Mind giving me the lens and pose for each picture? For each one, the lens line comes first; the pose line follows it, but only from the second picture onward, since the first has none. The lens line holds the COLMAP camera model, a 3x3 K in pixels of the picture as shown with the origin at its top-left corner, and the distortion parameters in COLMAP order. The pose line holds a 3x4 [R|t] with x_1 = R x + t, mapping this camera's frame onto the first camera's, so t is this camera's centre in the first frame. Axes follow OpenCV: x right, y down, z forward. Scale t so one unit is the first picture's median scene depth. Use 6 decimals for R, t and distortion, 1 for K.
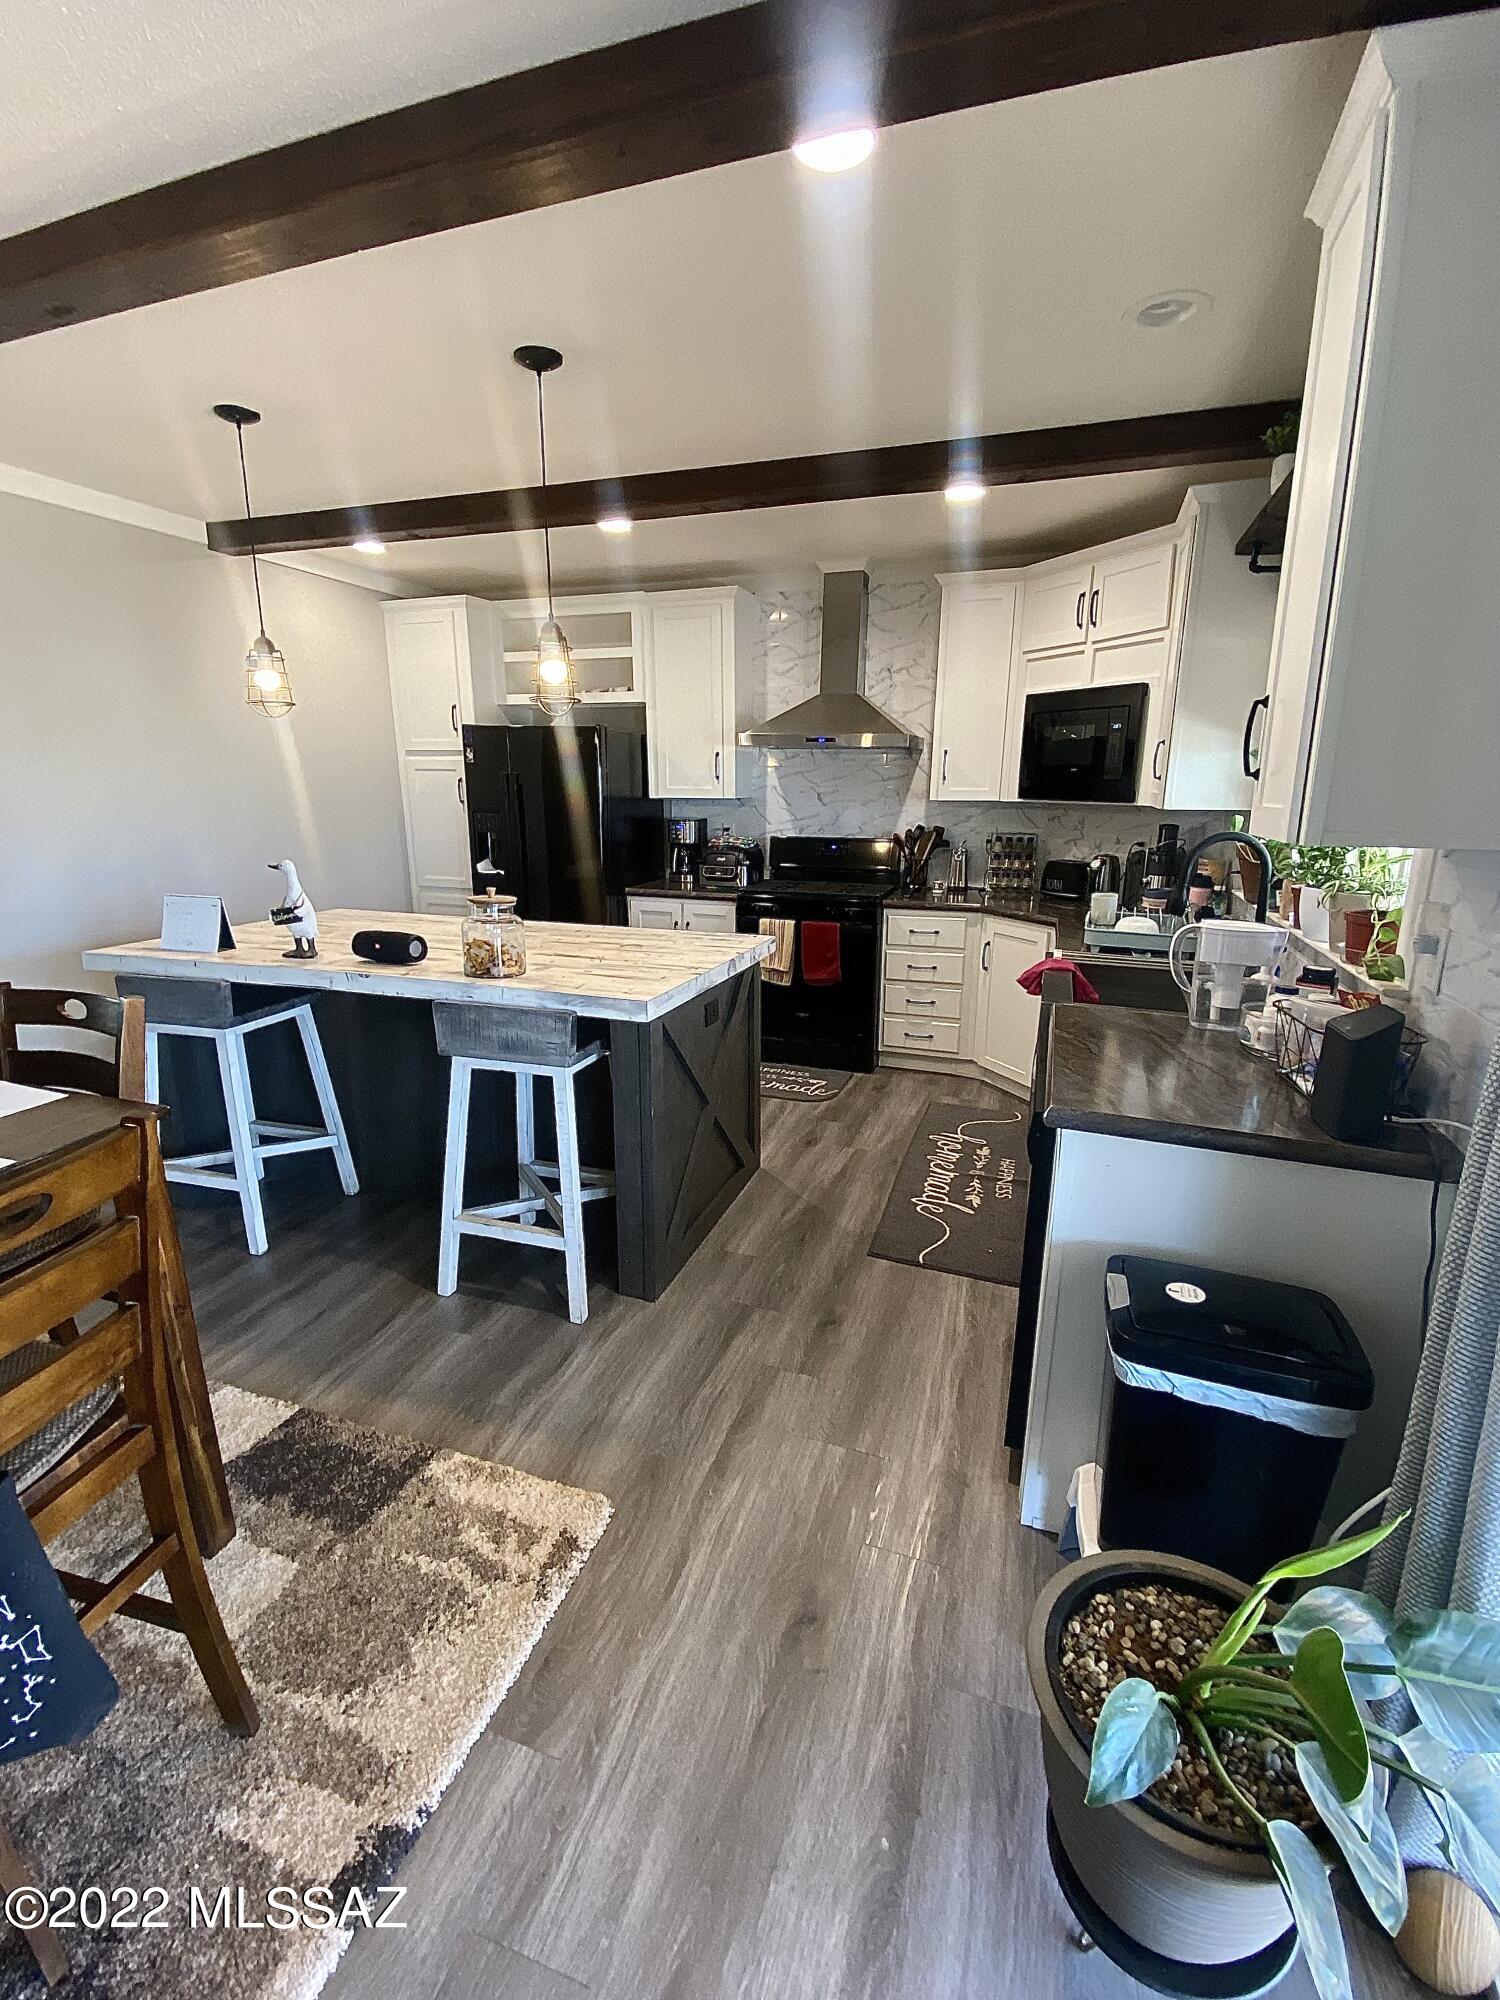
lens RADIAL K [[885.1, 0, 746.6], [0, 885.1, 1008.1], [0, 0, 1]] dist [0.008793, -0.003527]
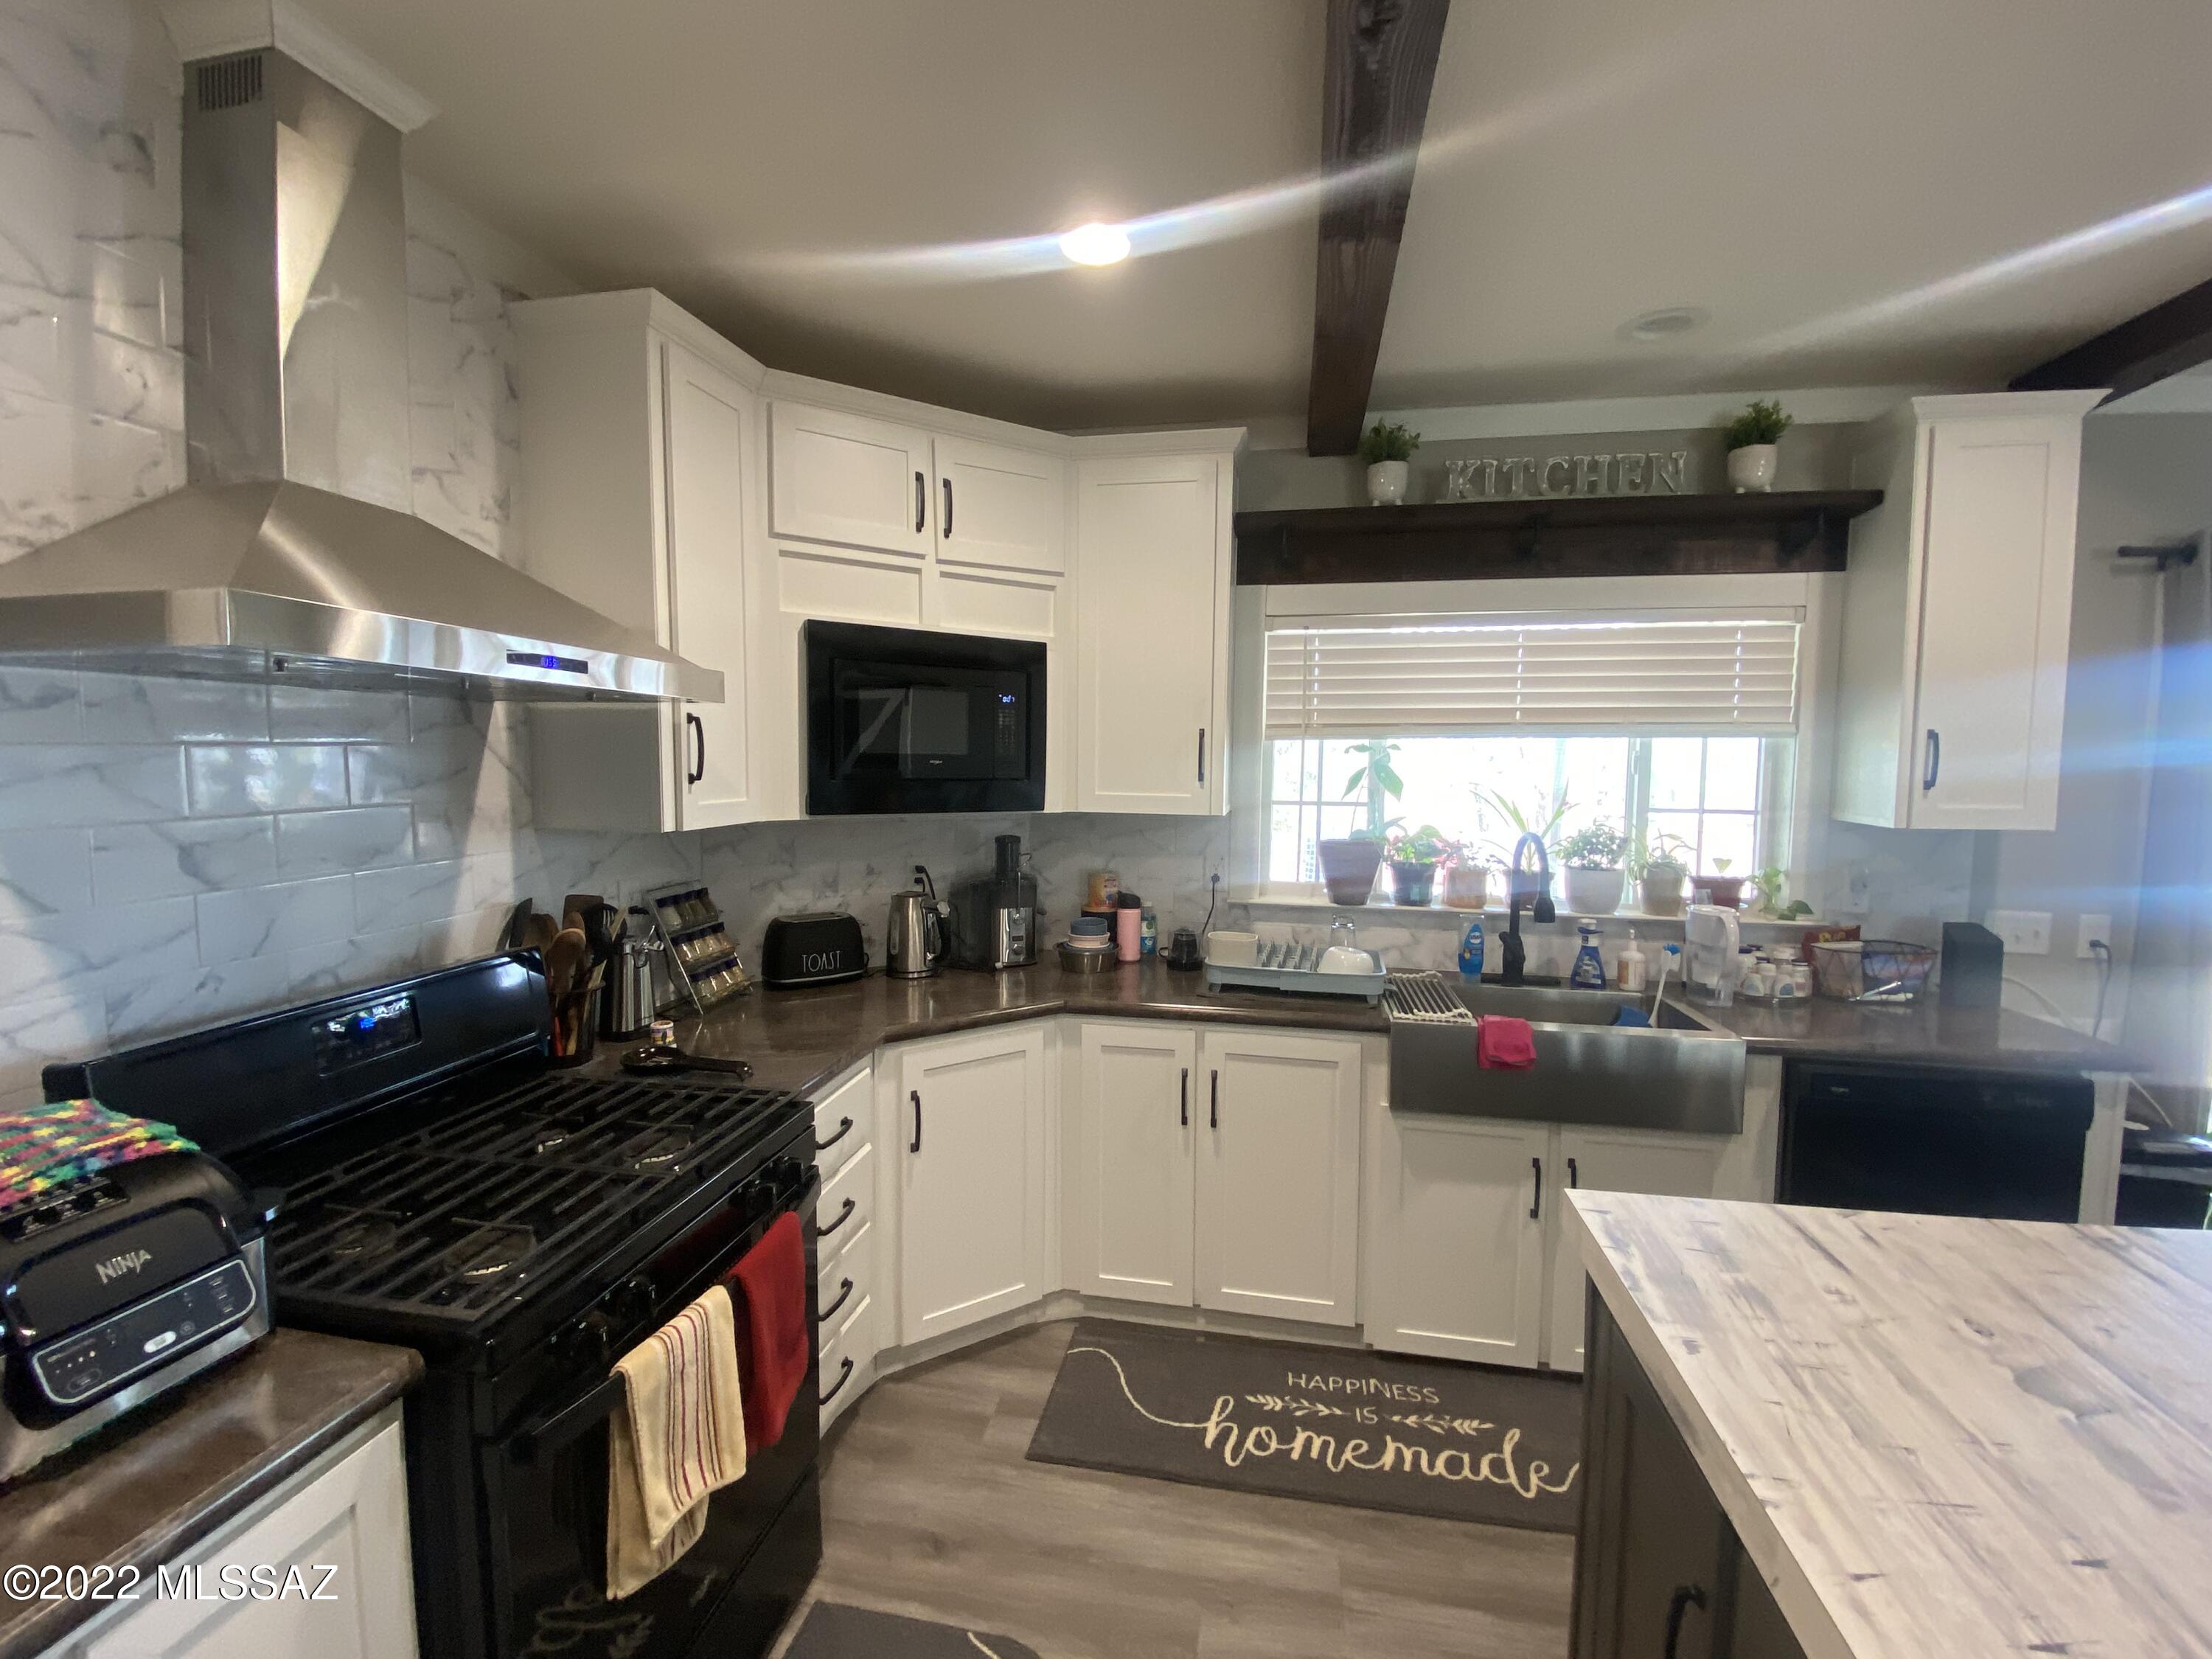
lens RADIAL K [[978.9, 0, 1111.1], [0, 978.9, 824.5], [0, 0, 1]] dist [0.008793, -0.003527]
pose [[-0.155079, -0.078725, 0.984760, -0.275597], [0.232174, 0.965996, 0.113787, -0.258243], [-0.960232, 0.246281, -0.131528, 0.920454]]
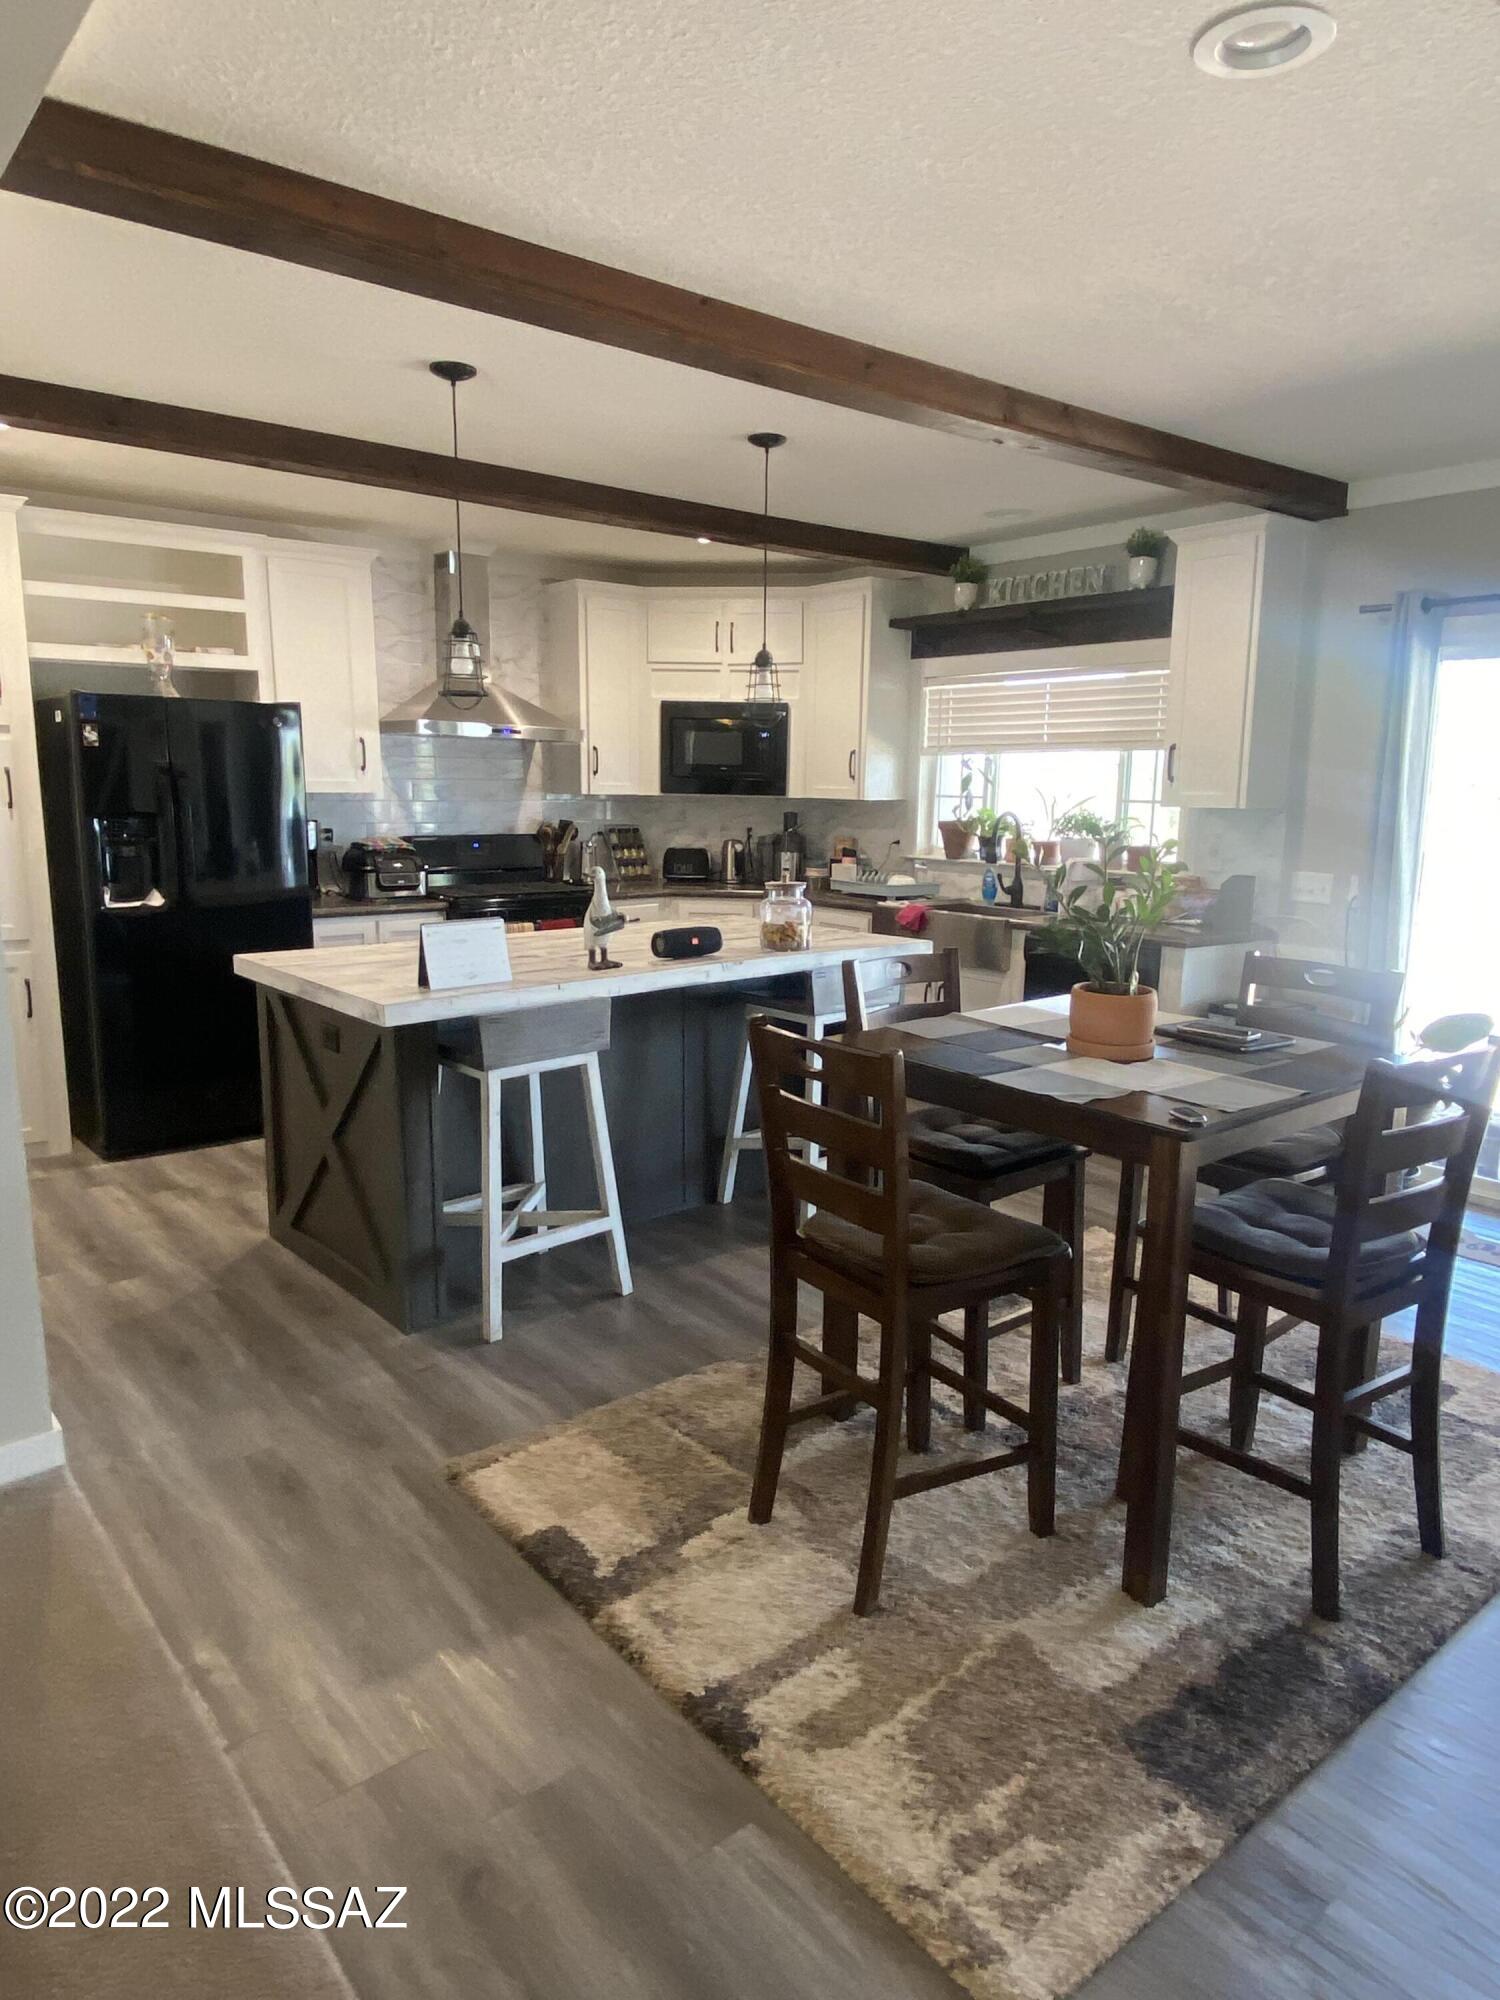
lens RADIAL K [[1289.7, 0, 751.6], [0, 1289.7, 1014.3], [0, 0, 1]] dist [0.042495, -0.003446]
pose [[0.519268, -0.153369, 0.840737, -1.036673], [0.198123, 0.978568, 0.056145, -0.035056], [-0.831329, 0.137415, 0.538524, 0.081613]]
